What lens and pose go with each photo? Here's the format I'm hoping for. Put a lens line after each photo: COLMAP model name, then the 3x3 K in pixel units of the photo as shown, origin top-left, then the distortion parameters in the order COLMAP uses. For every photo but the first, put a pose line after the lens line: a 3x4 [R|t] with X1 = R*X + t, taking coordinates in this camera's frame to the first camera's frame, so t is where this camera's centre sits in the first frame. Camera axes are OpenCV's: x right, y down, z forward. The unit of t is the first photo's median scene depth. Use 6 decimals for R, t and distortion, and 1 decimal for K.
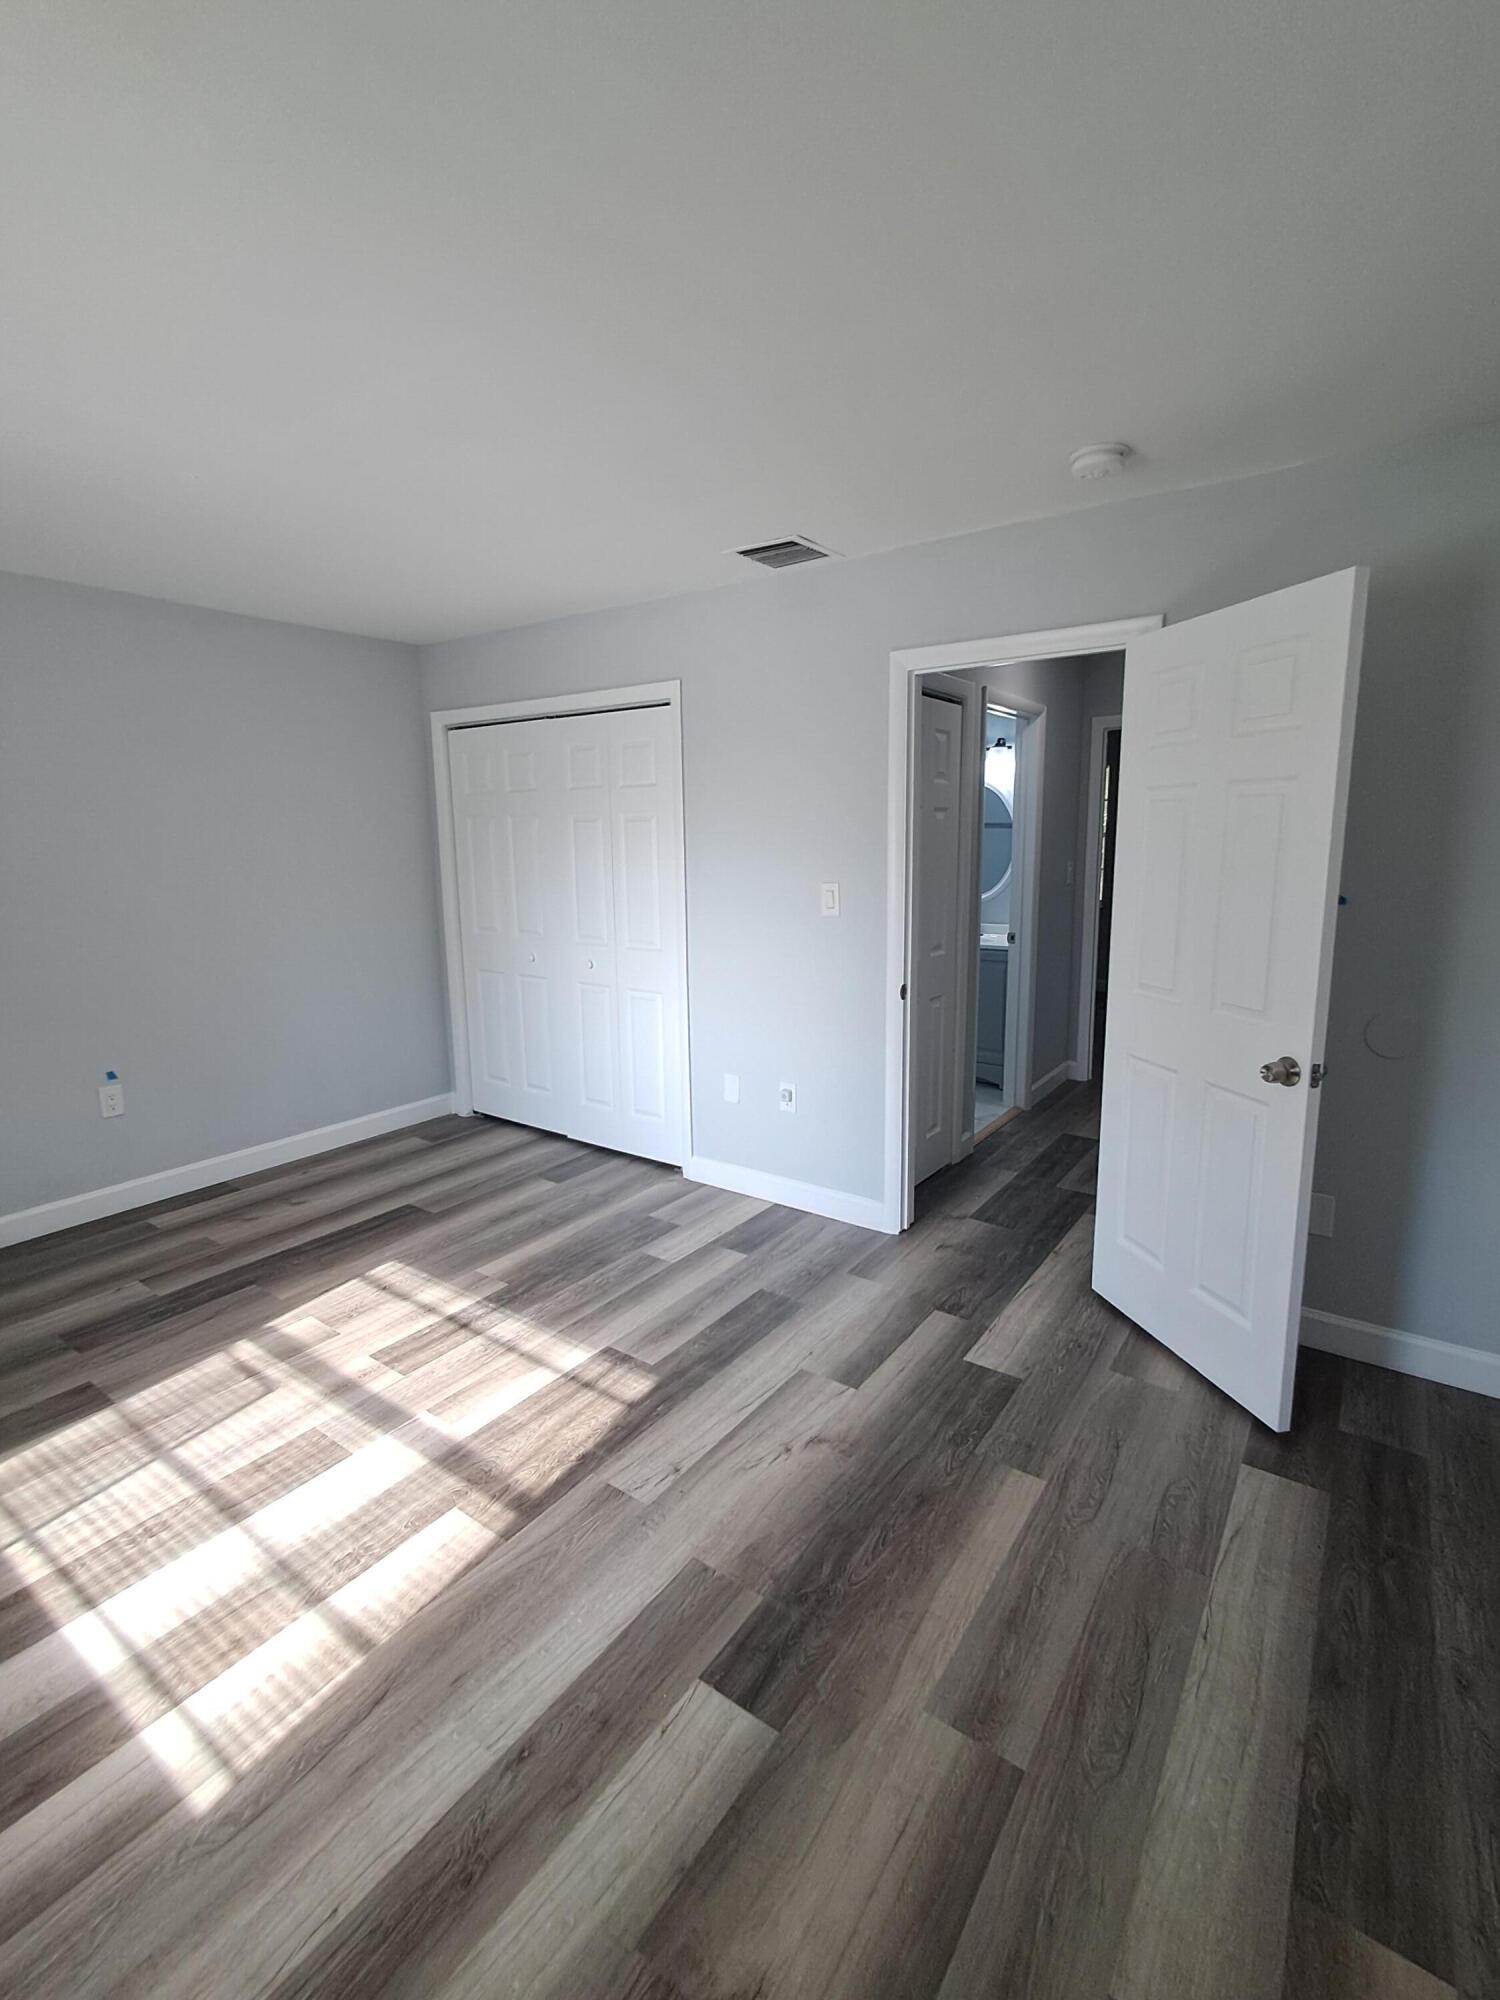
lens RADIAL K [[904.7, 0, 750.0], [0, 904.7, 1000.0], [0, 0, 1]] dist [0.000772, 0.000055]
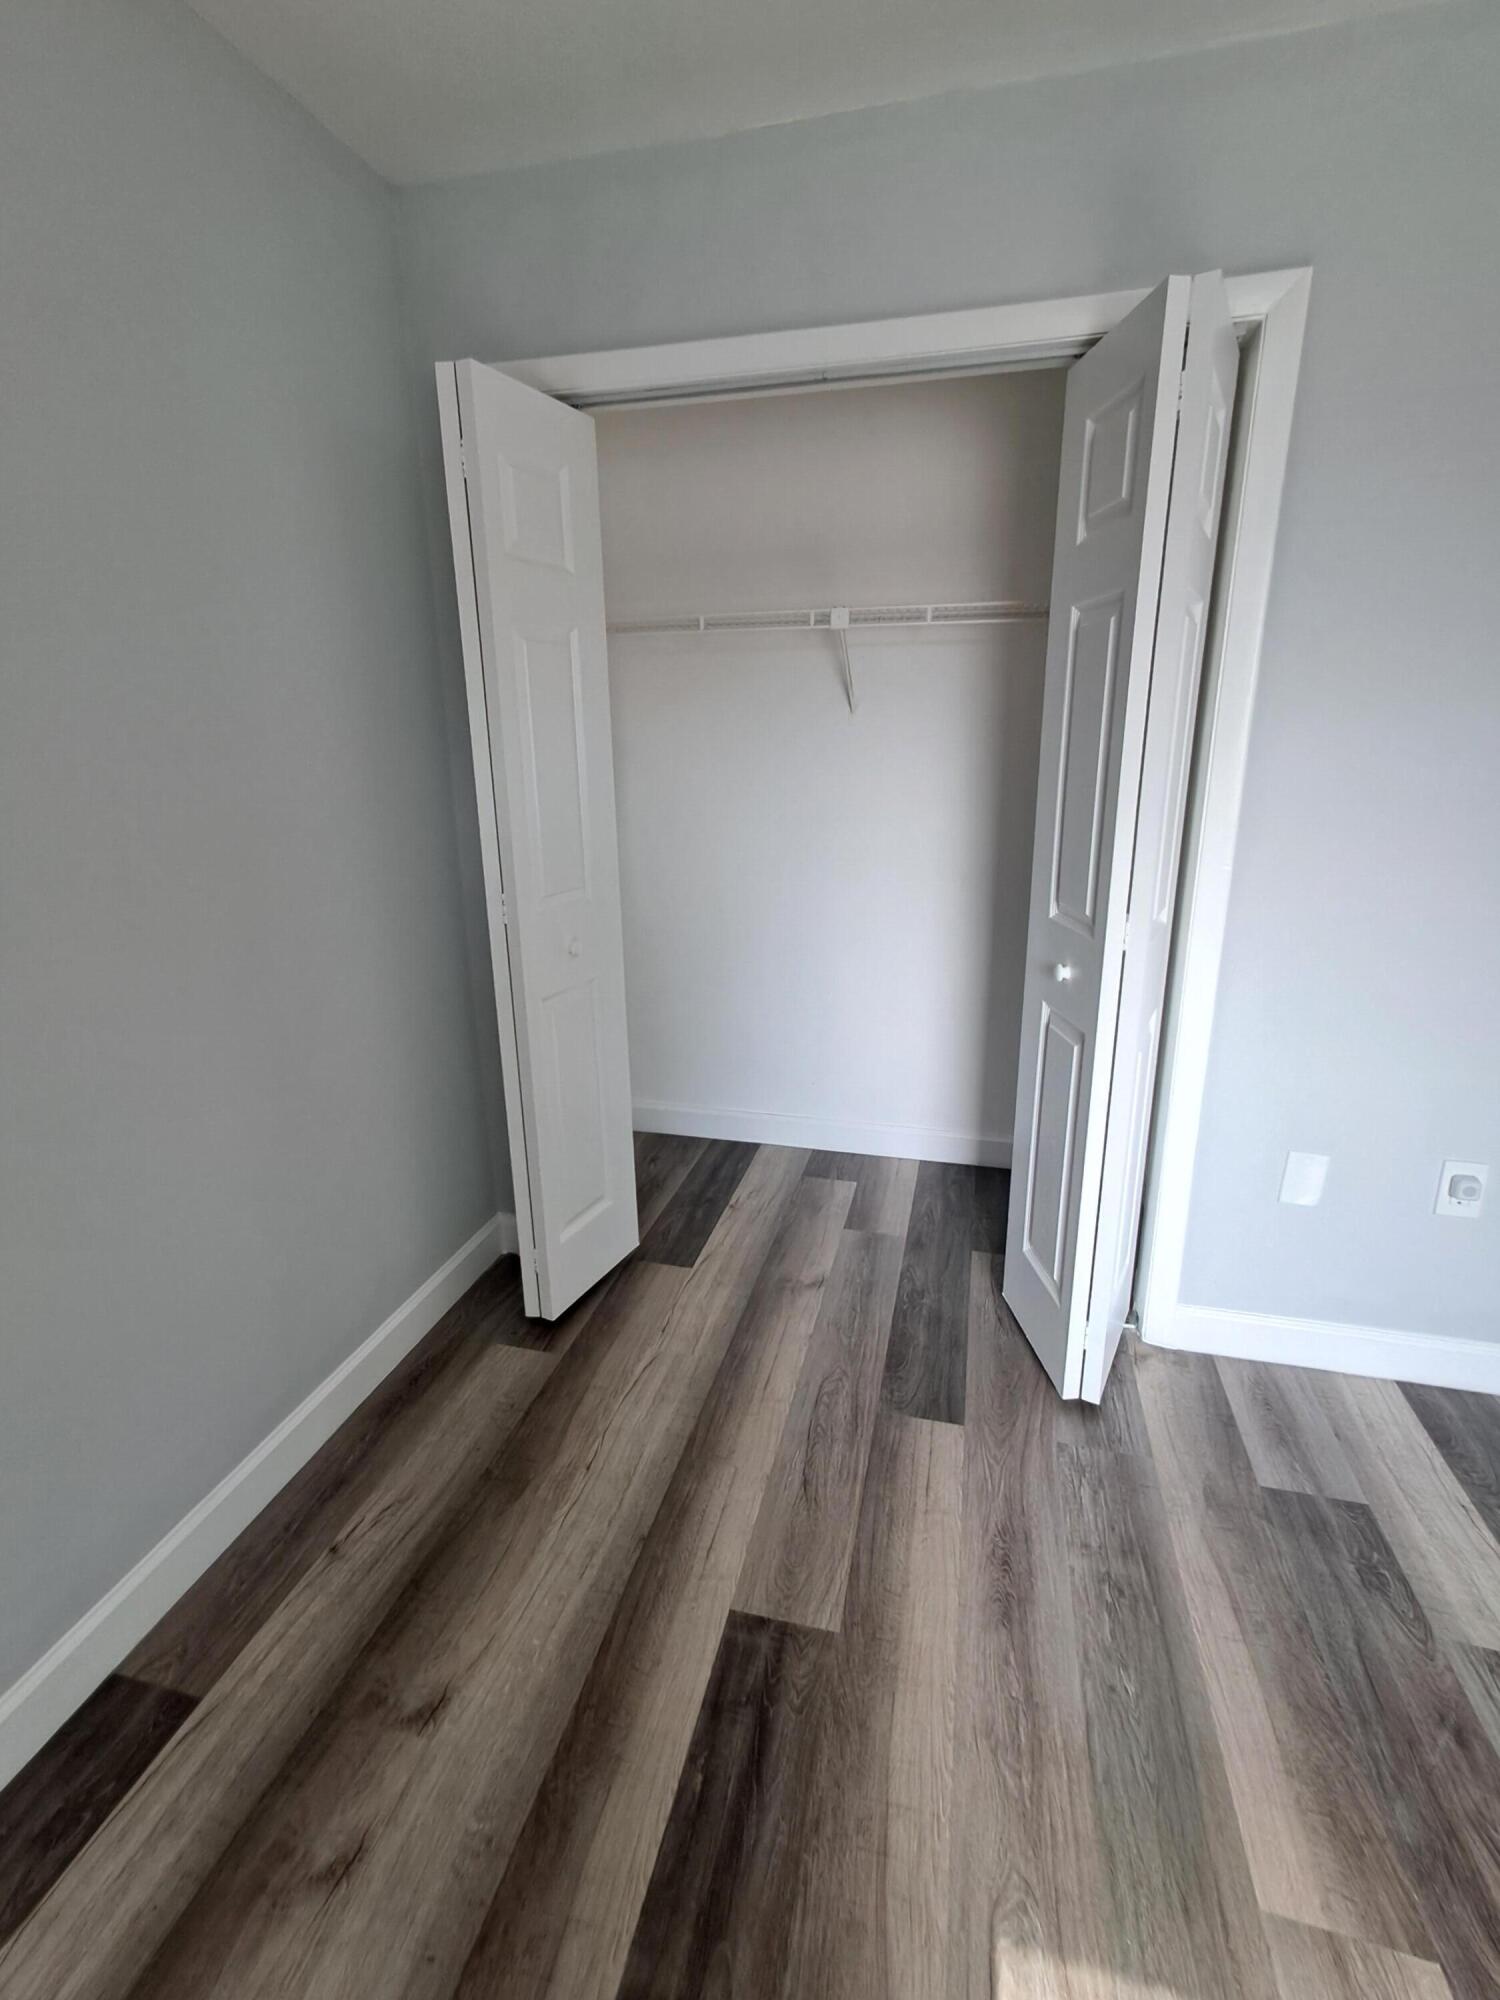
lens RADIAL K [[907.5, 0, 756.4], [0, 907.5, 995.0], [0, 0, 1]] dist [0.021369, 0.000765]
pose [[0.929578, -0.122361, 0.347724, -0.478913], [0.083128, 0.988586, 0.125646, -0.096630], [-0.359129, -0.087893, 0.929140, 0.644841]]
